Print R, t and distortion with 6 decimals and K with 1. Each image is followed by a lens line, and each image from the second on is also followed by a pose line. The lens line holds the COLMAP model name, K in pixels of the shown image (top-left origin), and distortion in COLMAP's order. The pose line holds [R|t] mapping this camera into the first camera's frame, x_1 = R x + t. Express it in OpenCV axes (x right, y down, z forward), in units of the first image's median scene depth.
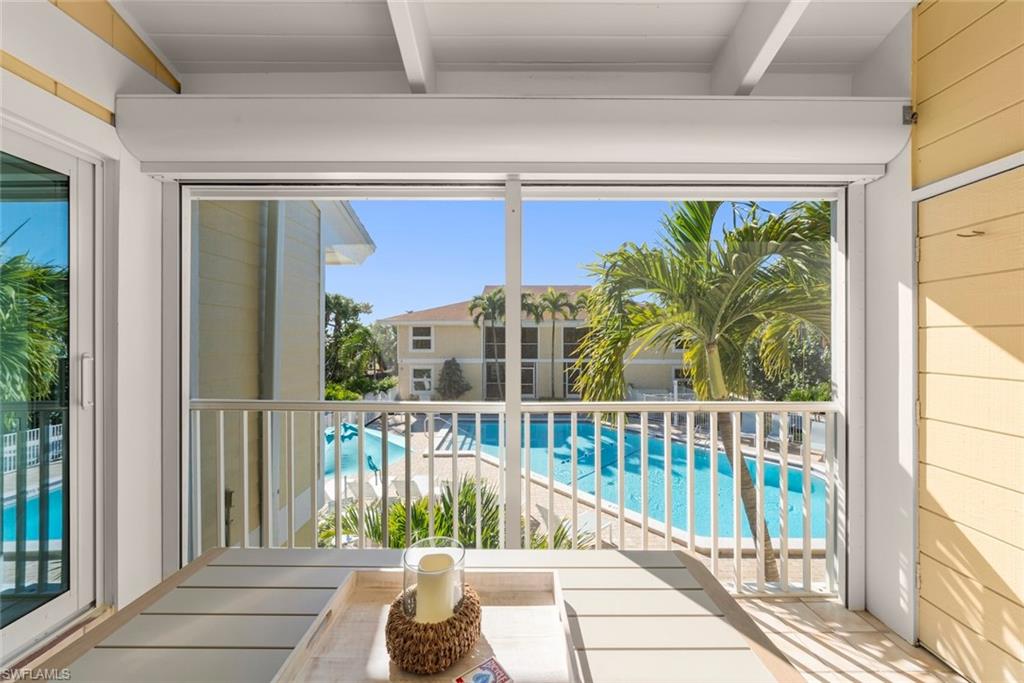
lens RADIAL K [[372.9, 0, 505.1], [0, 372.9, 337.7], [0, 0, 1]] dist [0.001631, 0.000713]
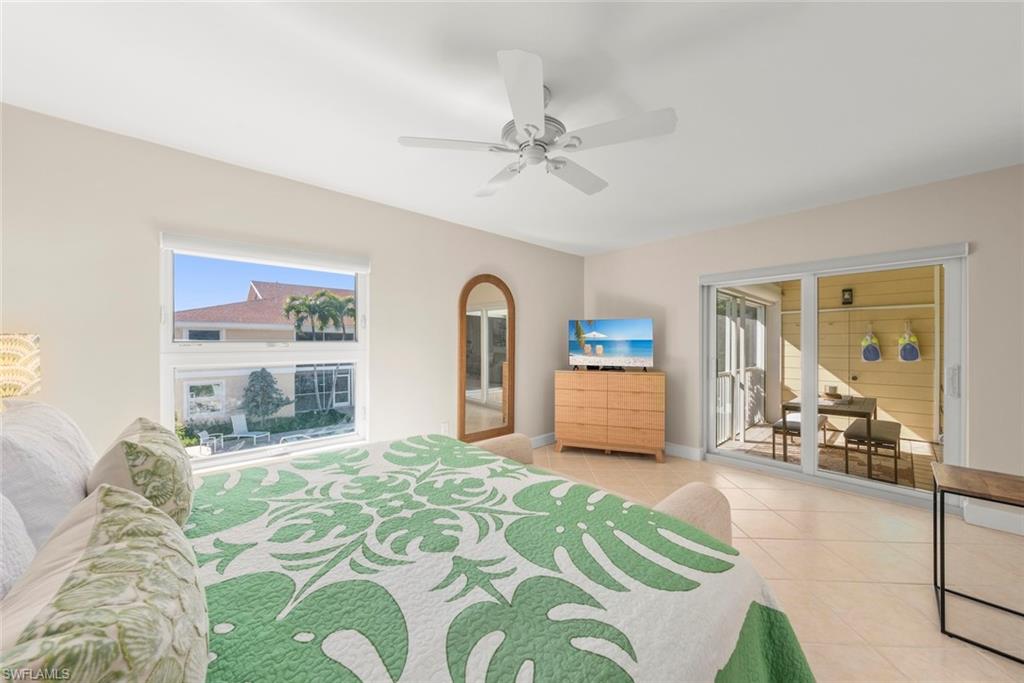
lens RADIAL K [[357.7, 0, 522.9], [0, 357.7, 344.5], [0, 0, 1]] dist [0.003024, 0.000095]
pose [[0.731603, -0.002790, 0.681726, -0.426152], [-0.000764, 0.999988, 0.004912, -0.006231], [-0.681731, -0.004115, 0.731591, 0.009344]]
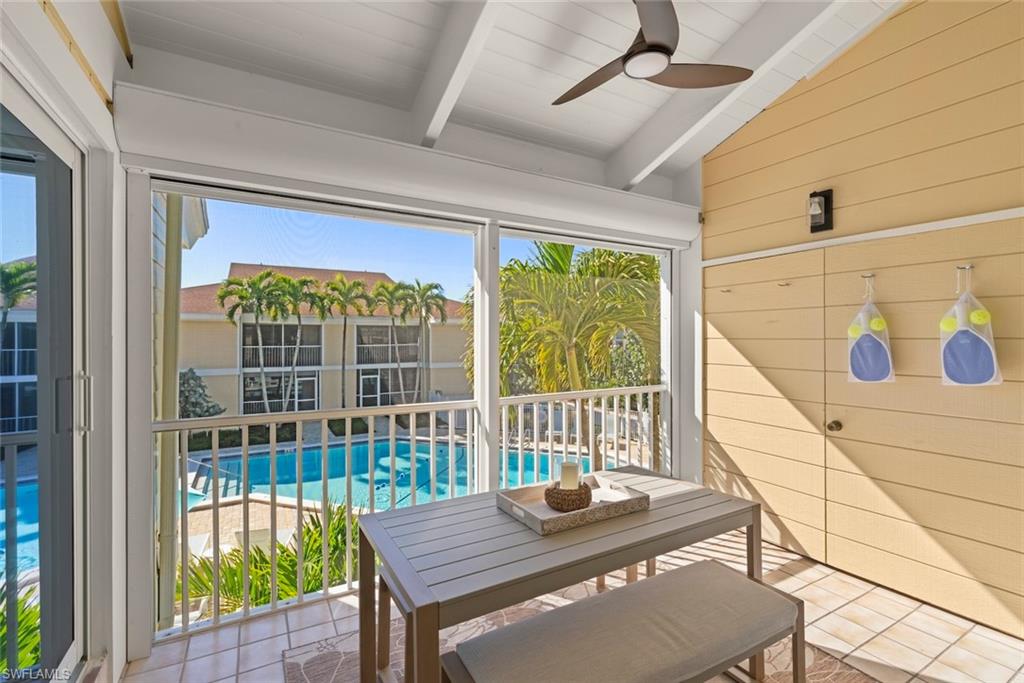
lens RADIAL K [[464.4, 0, 514.9], [0, 464.4, 338.2], [0, 0, 1]] dist [0.019474, -0.000965]
pose [[0.865251, -0.002846, 0.501331, -0.091631], [0.001526, 0.999994, 0.003043, -0.004283], [-0.501337, -0.001868, 0.865250, -0.054188]]
